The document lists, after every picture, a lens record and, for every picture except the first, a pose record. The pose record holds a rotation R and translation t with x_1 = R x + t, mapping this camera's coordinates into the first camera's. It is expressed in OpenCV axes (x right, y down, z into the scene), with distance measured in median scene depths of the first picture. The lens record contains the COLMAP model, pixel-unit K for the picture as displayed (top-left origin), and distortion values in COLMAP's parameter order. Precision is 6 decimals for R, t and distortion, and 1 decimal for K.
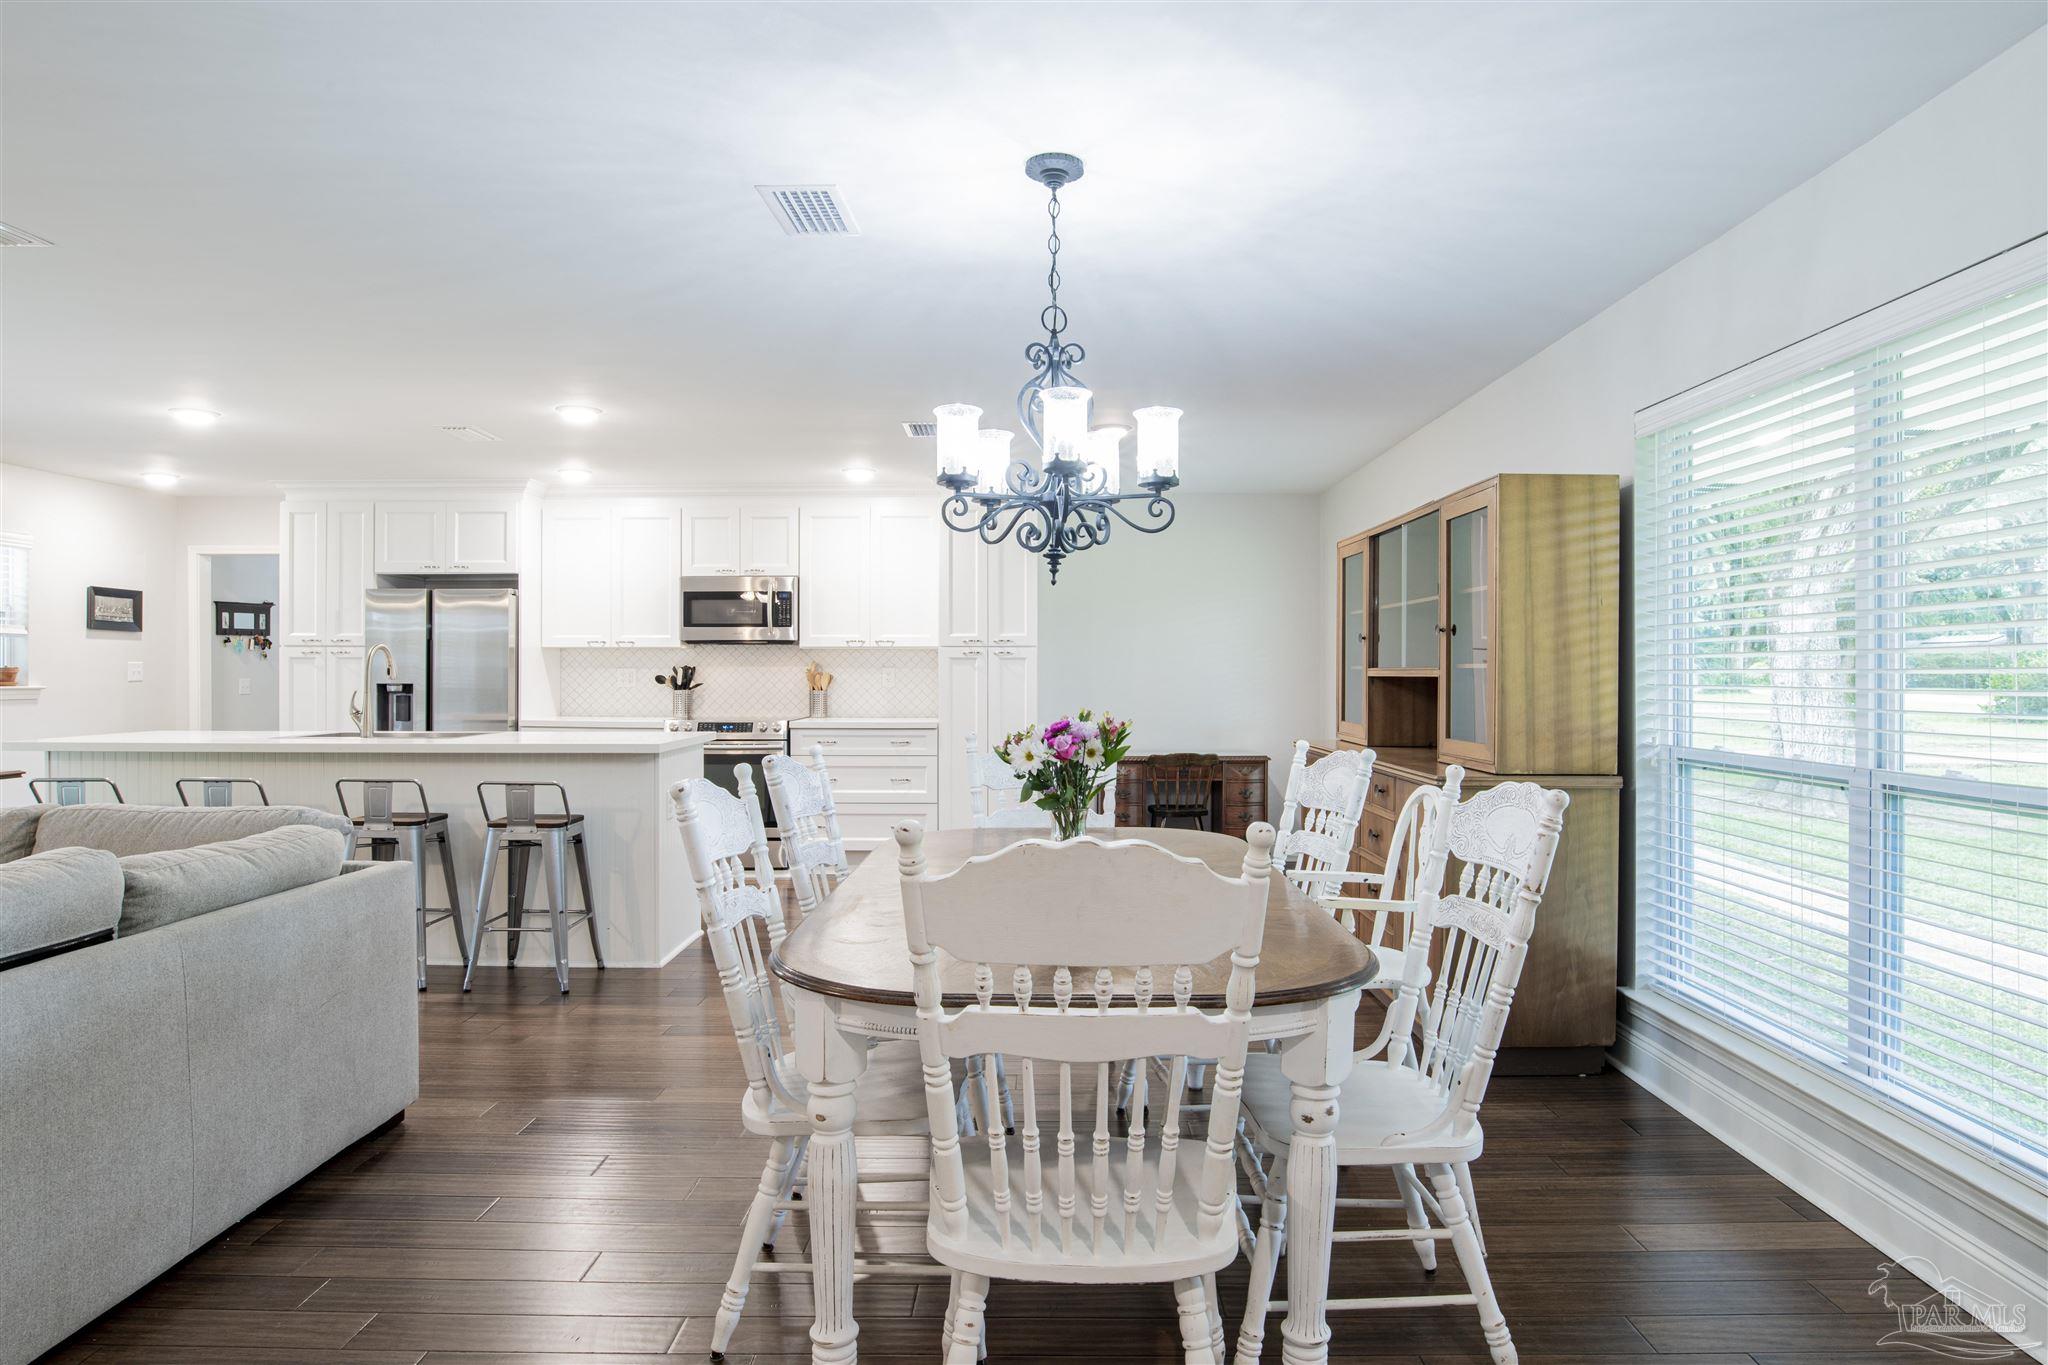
lens RADIAL K [[1205.9, 0, 1034.4], [0, 1205.9, 678.6], [0, 0, 1]] dist [-0.033192, 0.005683]
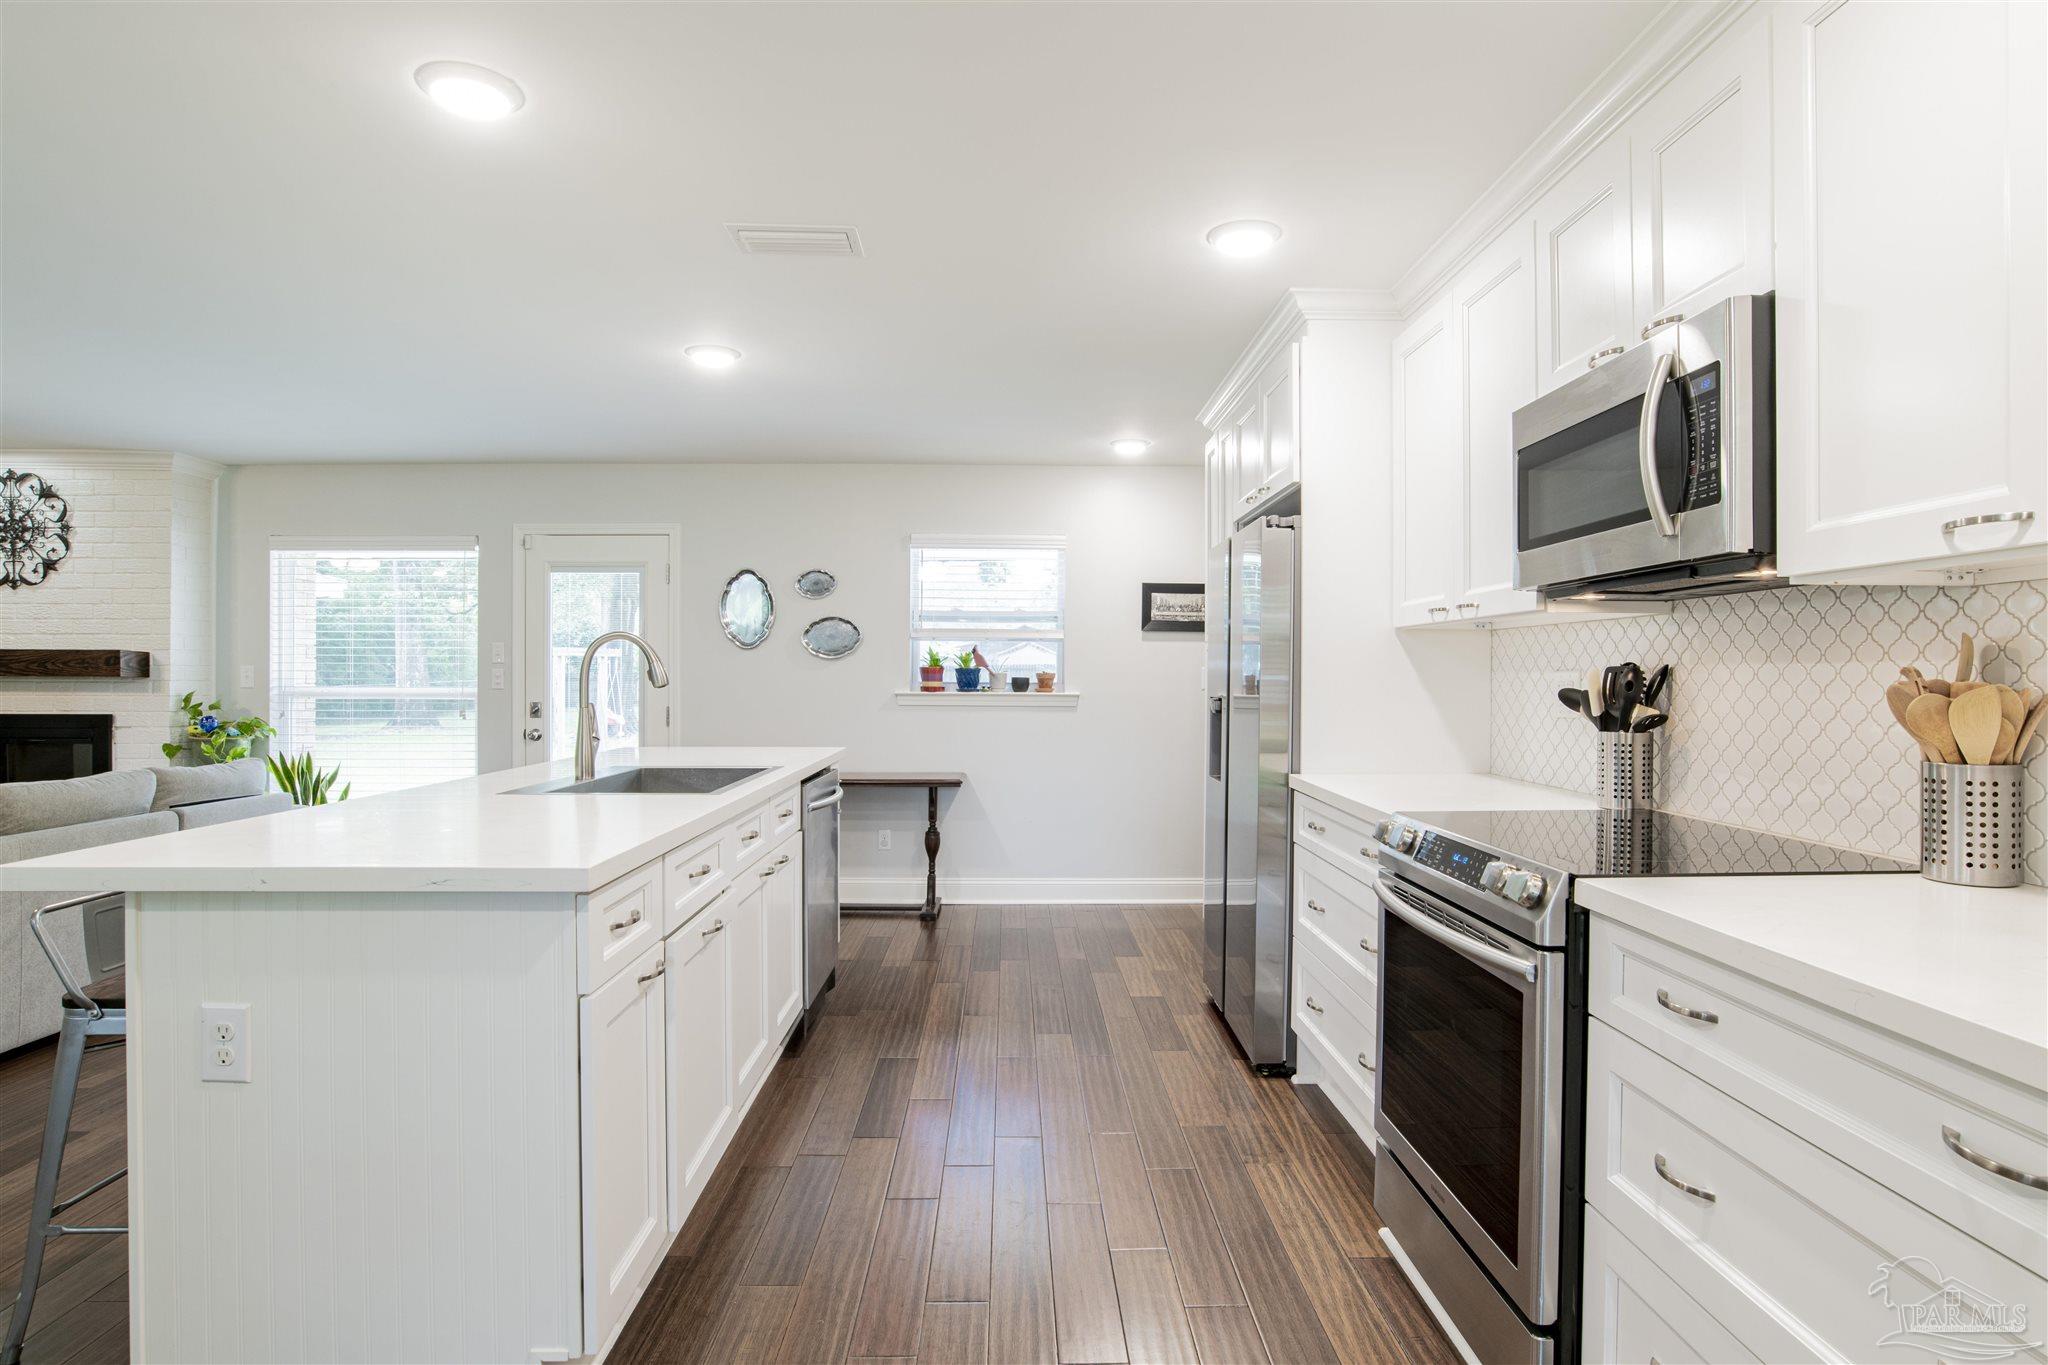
lens RADIAL K [[1057.0, 0, 1037.4], [0, 1057.0, 676.5], [0, 0, 1]] dist [-0.049673, 0.012894]
pose [[0.038718, -0.000824, -0.999250, 0.006663], [-0.010034, 0.999949, -0.001213, -0.005134], [0.999200, 0.010073, 0.038708, 0.892305]]
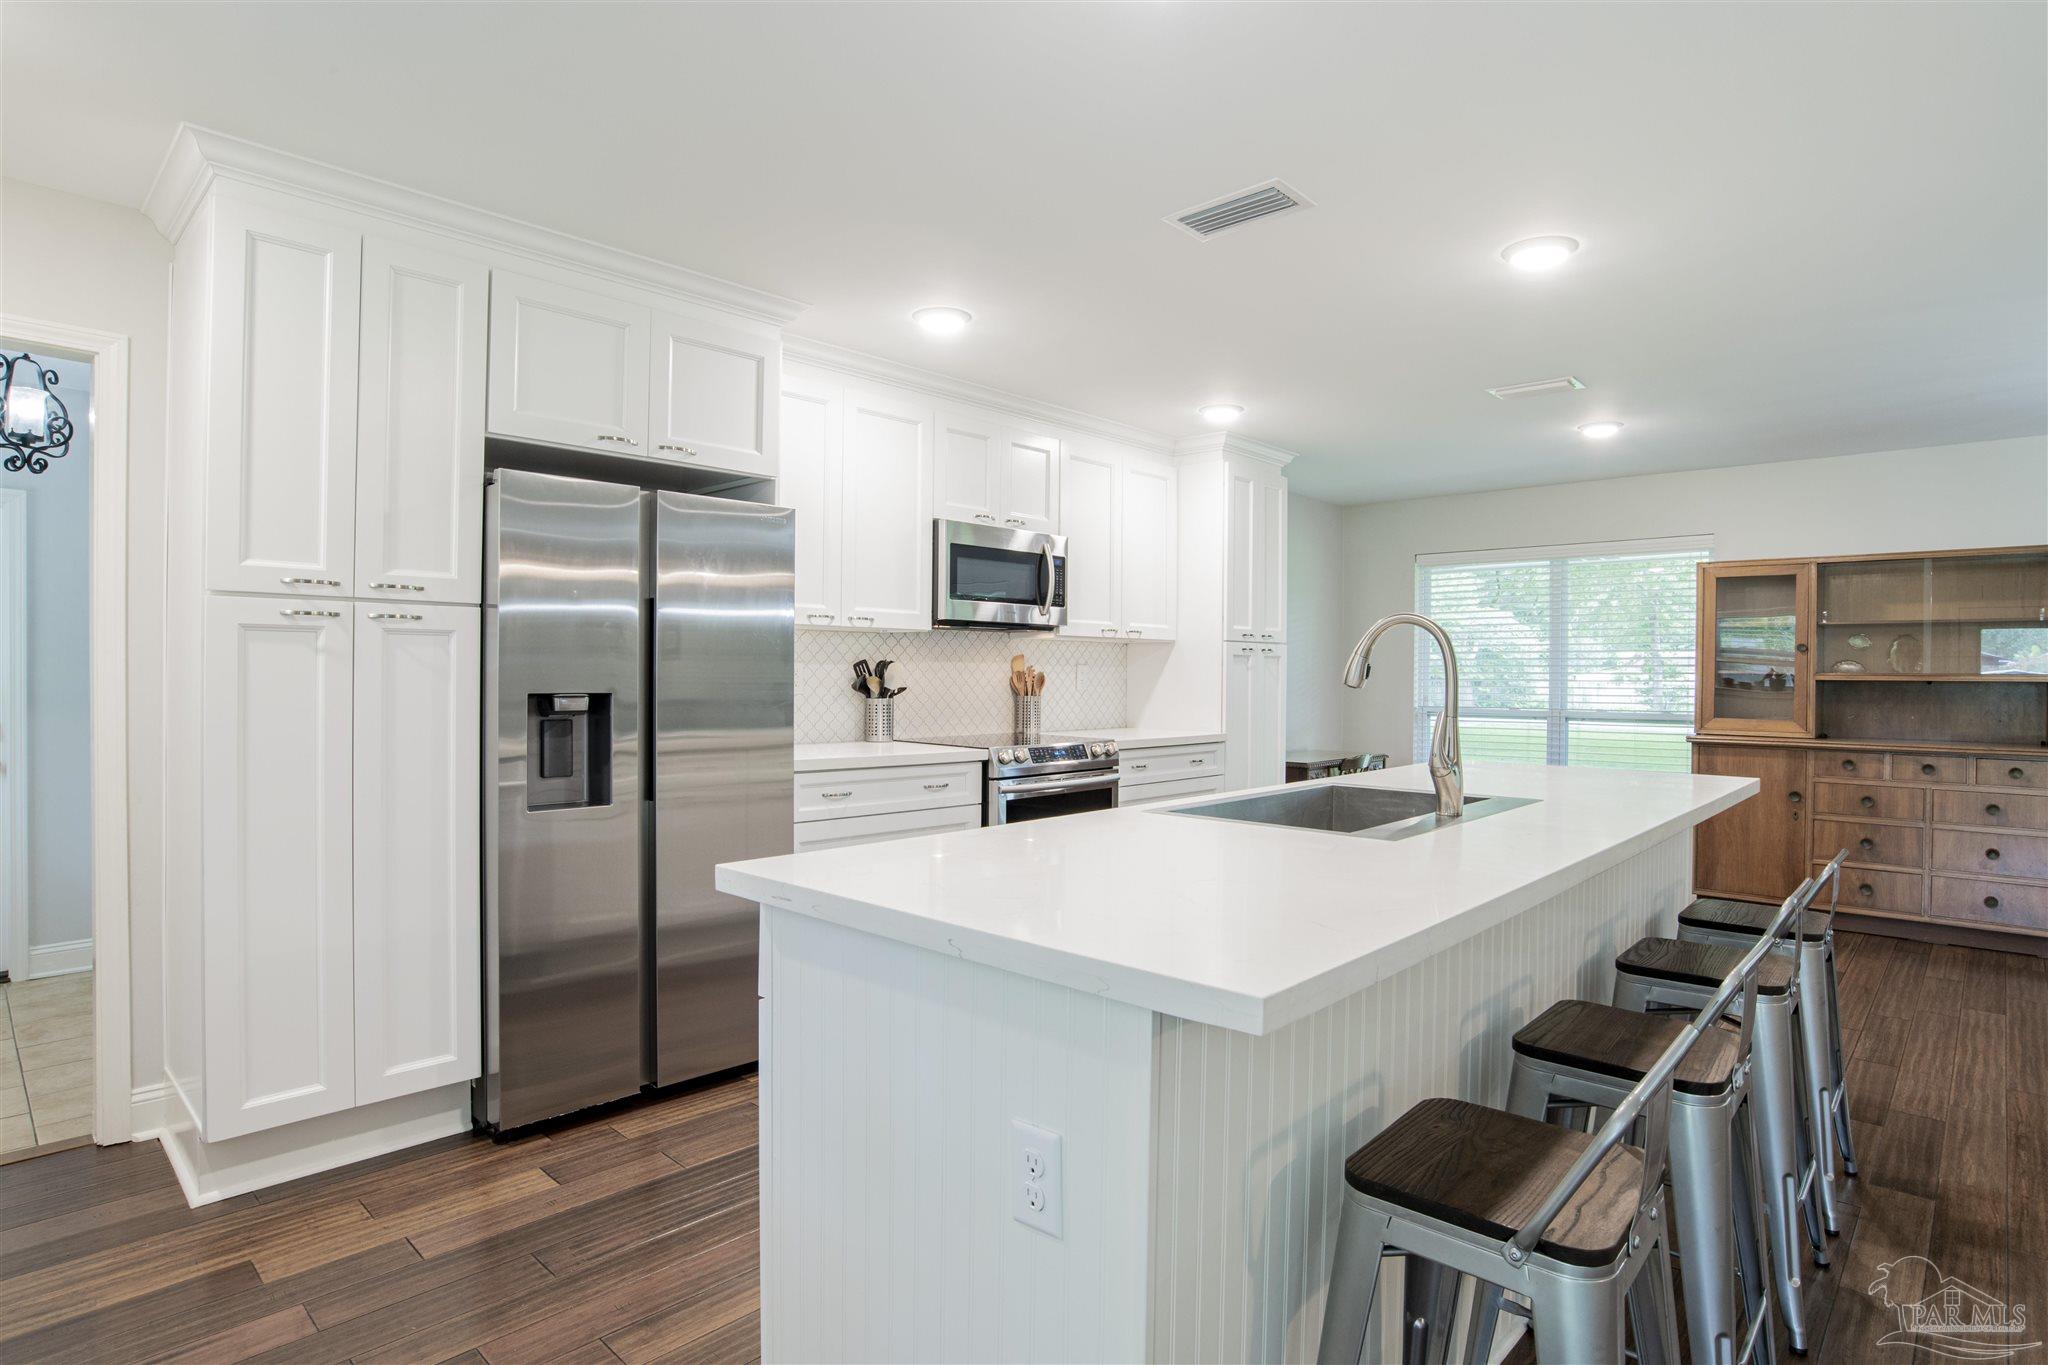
lens RADIAL K [[1057.0, 0, 1029.3], [0, 1057.0, 674.0], [0, 0, 1]] dist [-0.049673, 0.012894]
pose [[0.677664, 0.003016, 0.735365, -0.708048], [-0.004649, 0.999989, 0.000184, -0.003801], [-0.735357, -0.003543, 0.677671, 0.619716]]
